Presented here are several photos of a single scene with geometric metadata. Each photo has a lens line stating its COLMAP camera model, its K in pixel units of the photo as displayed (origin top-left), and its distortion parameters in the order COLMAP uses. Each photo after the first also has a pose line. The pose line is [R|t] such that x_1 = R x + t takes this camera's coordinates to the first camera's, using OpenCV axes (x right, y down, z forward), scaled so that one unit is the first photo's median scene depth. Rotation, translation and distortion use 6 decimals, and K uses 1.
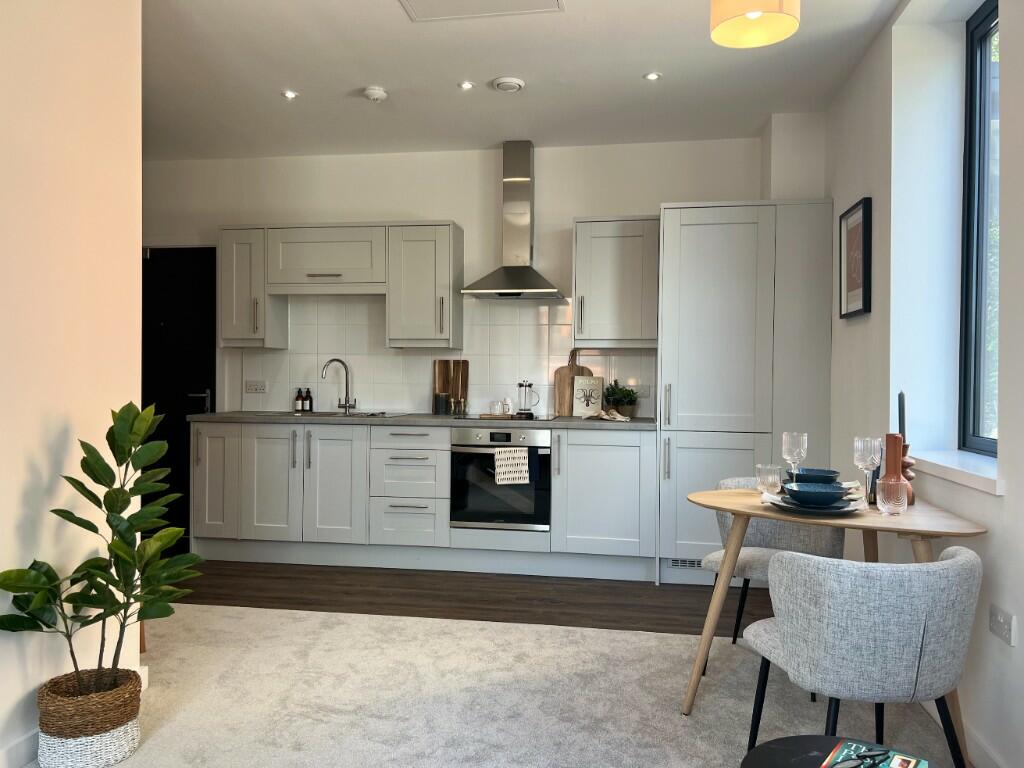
lens RADIAL K [[771.1, 0, 514.2], [0, 771.1, 382.8], [0, 0, 1]] dist [0.073694, -0.096869]
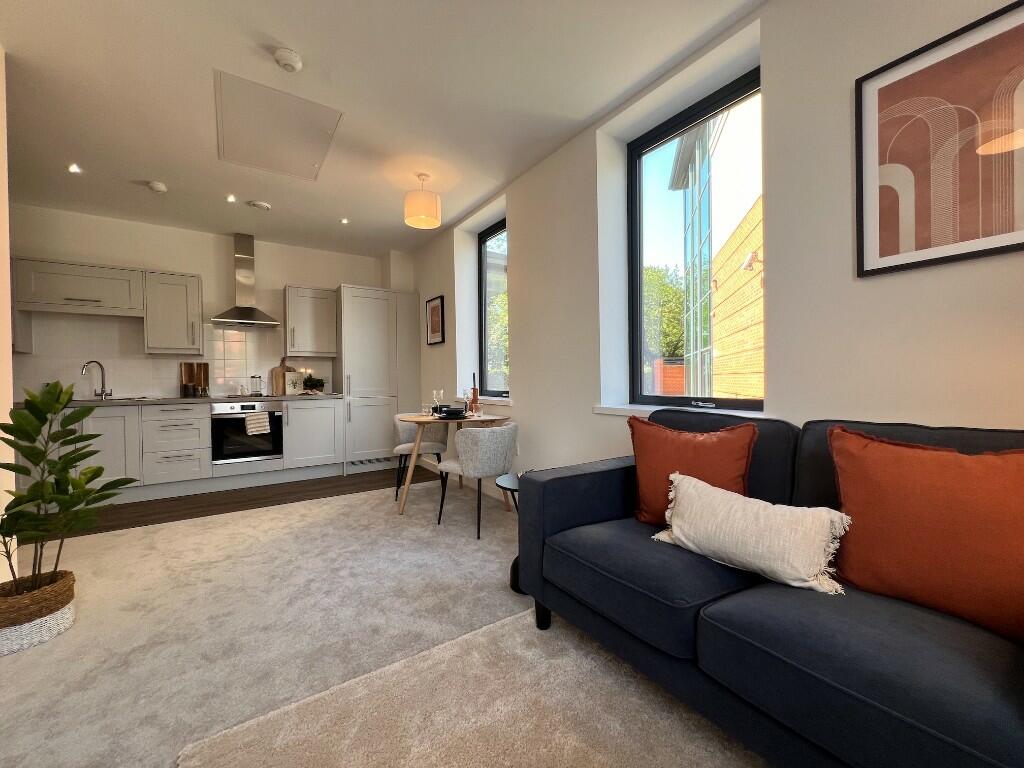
lens RADIAL K [[412.7, 0, 512.0], [0, 412.7, 384.0], [0, 0, 1]] dist [0.000419, 0.000157]
pose [[0.726591, -0.025519, 0.686596, -0.227463], [0.023635, 0.999647, 0.012142, 0.022548], [-0.686664, 0.007405, 0.726937, -0.066073]]
